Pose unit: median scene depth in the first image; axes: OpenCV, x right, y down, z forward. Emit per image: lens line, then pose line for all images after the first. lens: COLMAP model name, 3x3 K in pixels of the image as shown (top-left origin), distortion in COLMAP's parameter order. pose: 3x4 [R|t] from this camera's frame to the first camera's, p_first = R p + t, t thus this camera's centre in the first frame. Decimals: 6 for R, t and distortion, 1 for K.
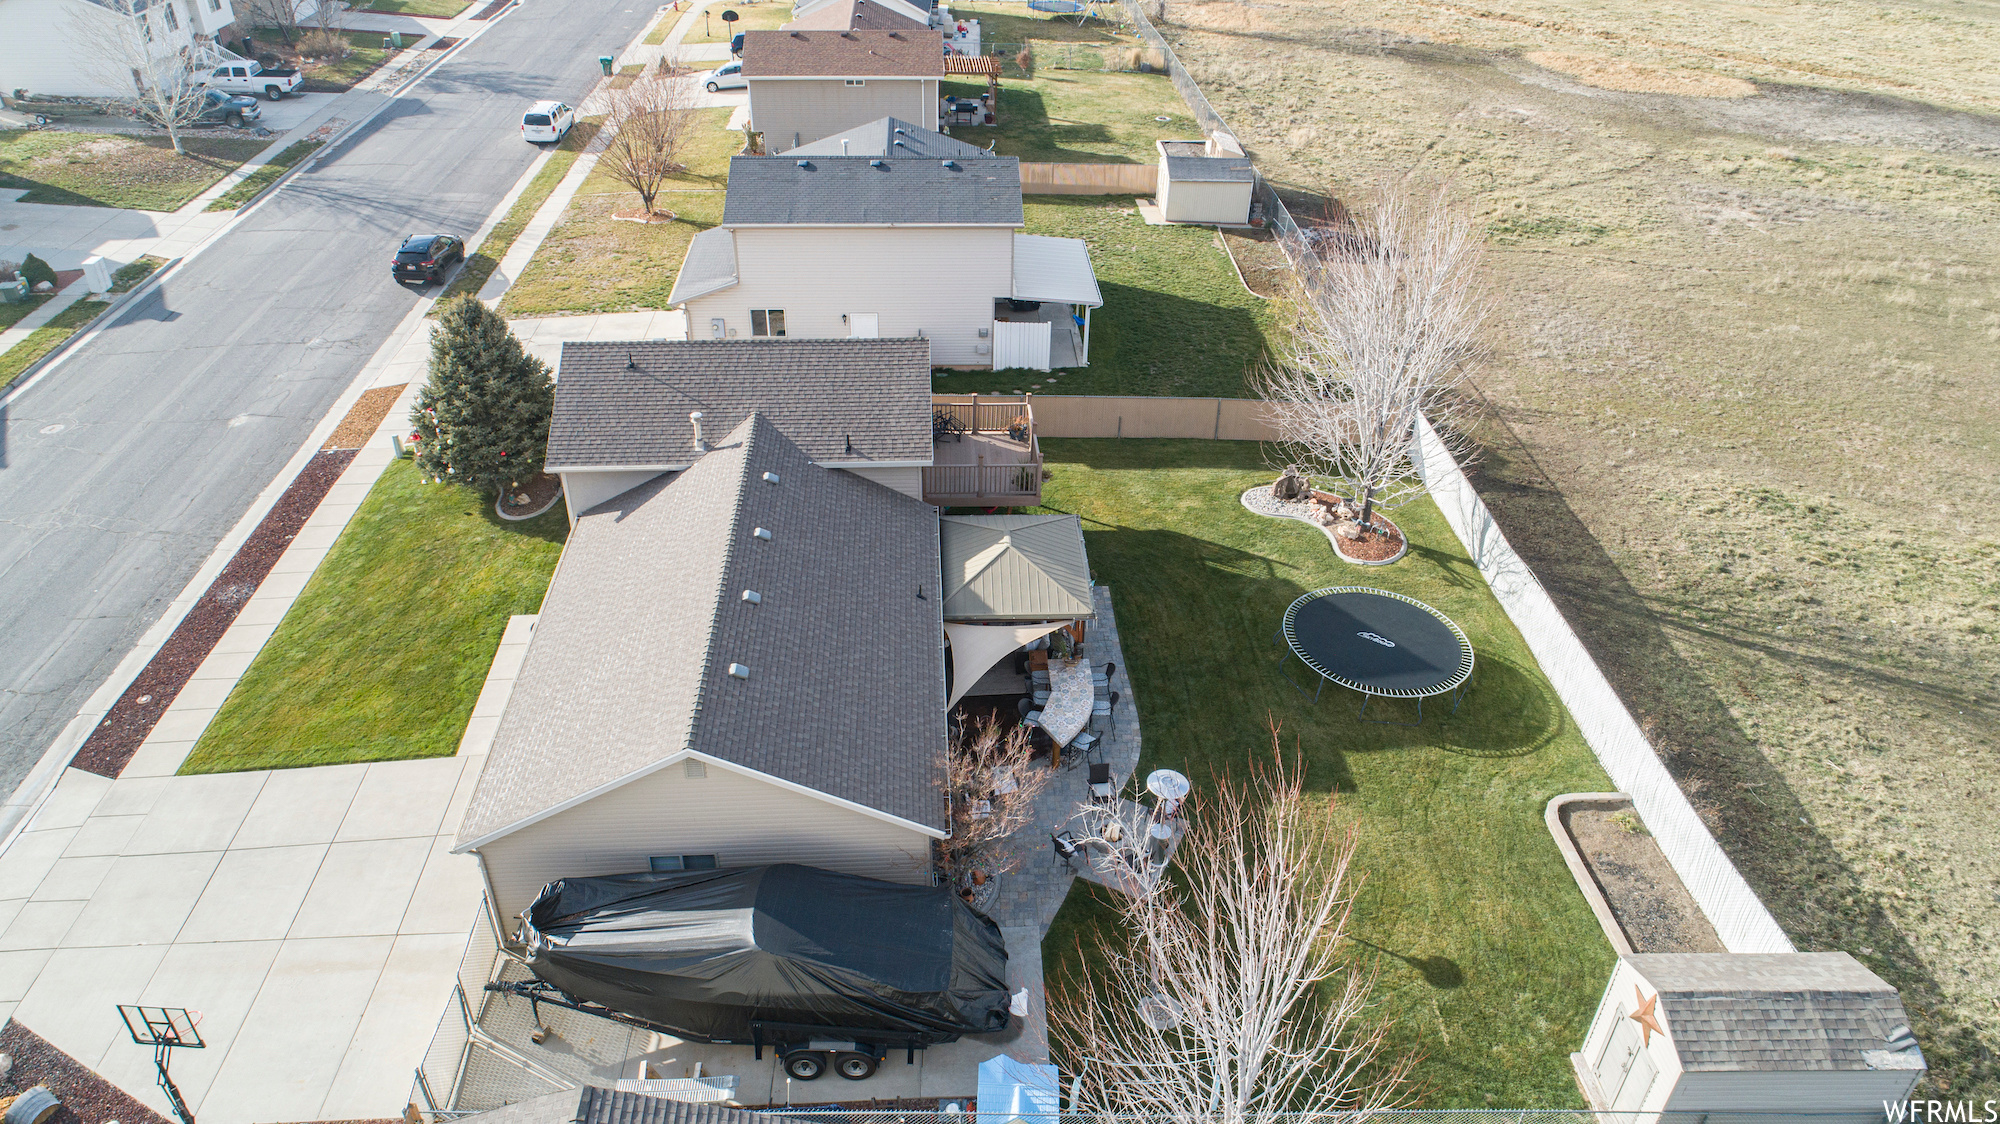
lens RADIAL K [[1345.3, 0, 1000.0], [0, 1345.3, 562.0], [0, 0, 1]] dist [-0.021215, 0.008049]
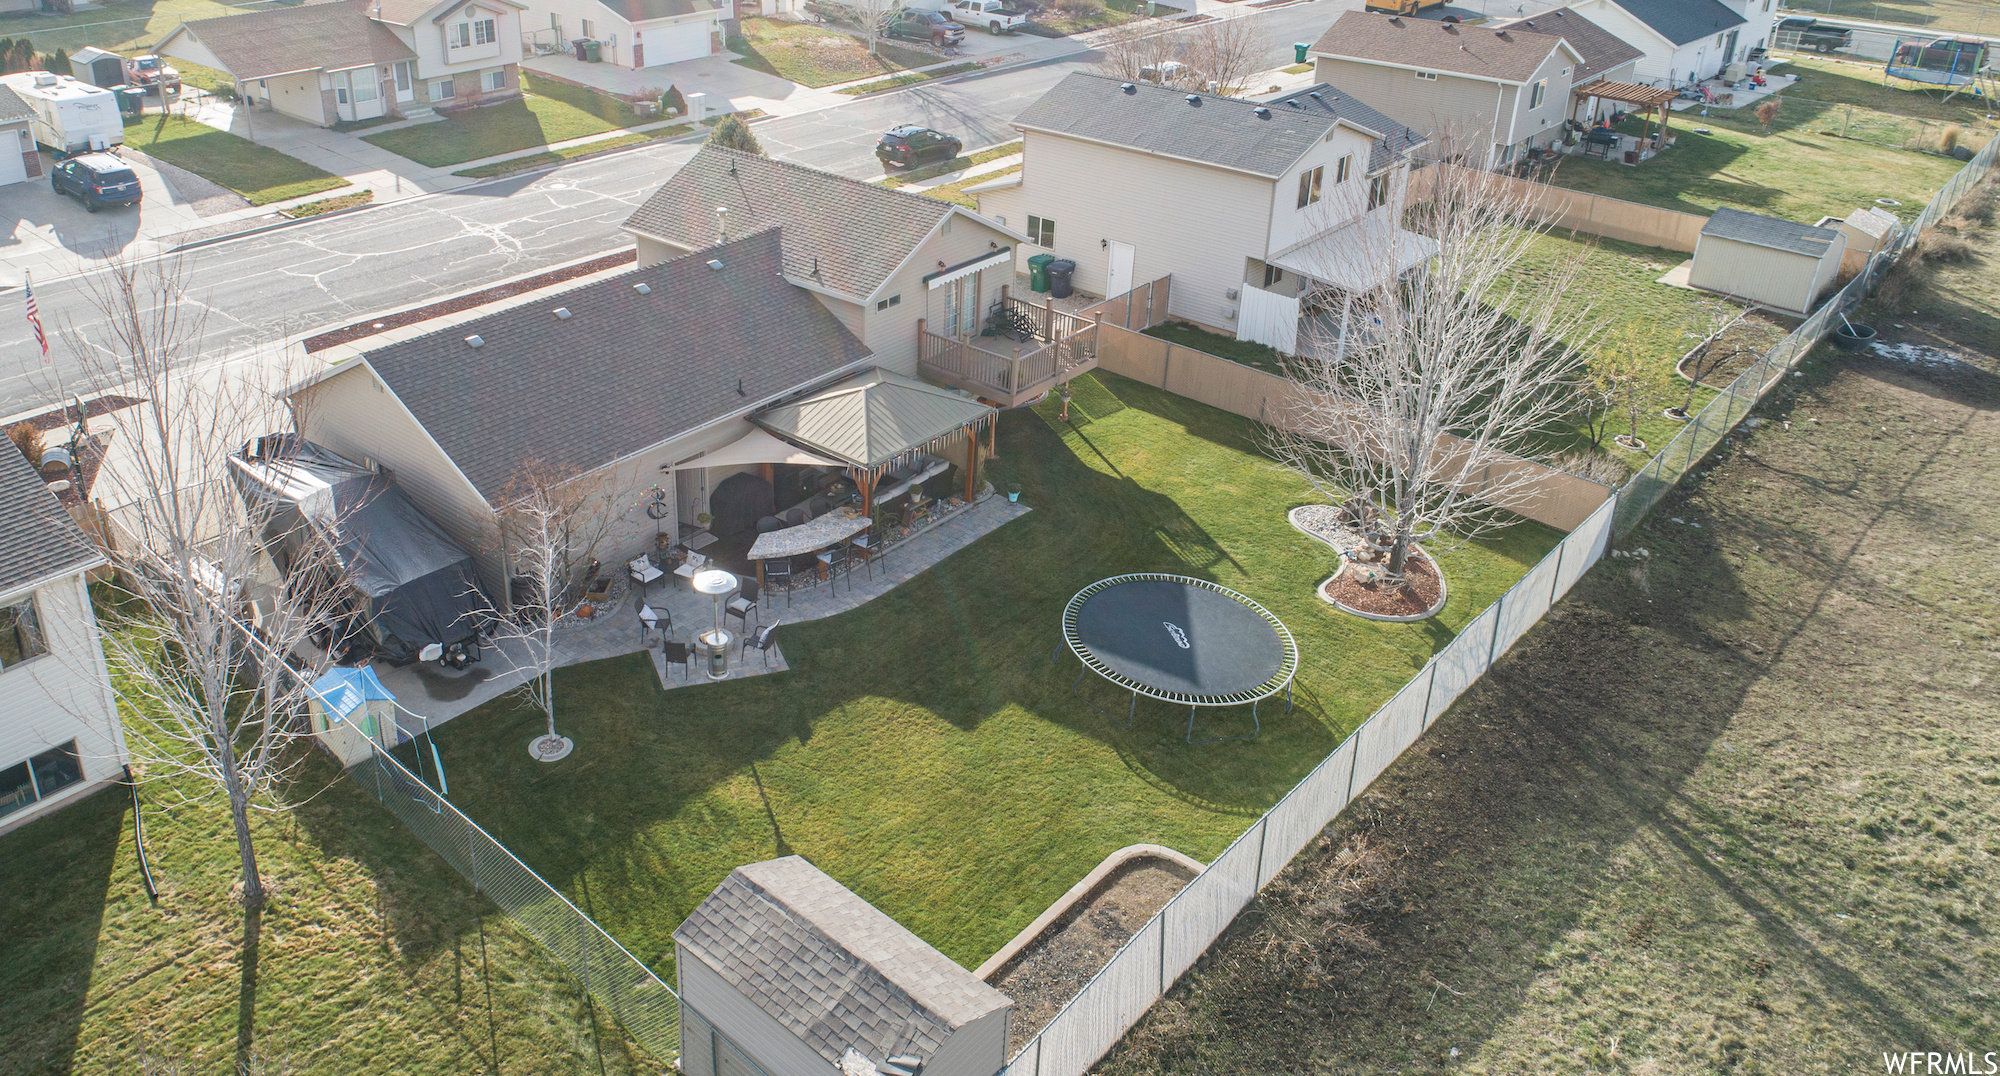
lens RADIAL K [[1544.8, 0, 860.3], [0, 1544.8, 426.6], [0, 0, 1]] dist [-0.035240, 0.029436]
pose [[0.700347, 0.283742, -0.654984, 0.690852], [-0.387239, 0.921862, -0.014704, 0.027997], [0.599633, 0.263933, 0.755500, 0.142999]]
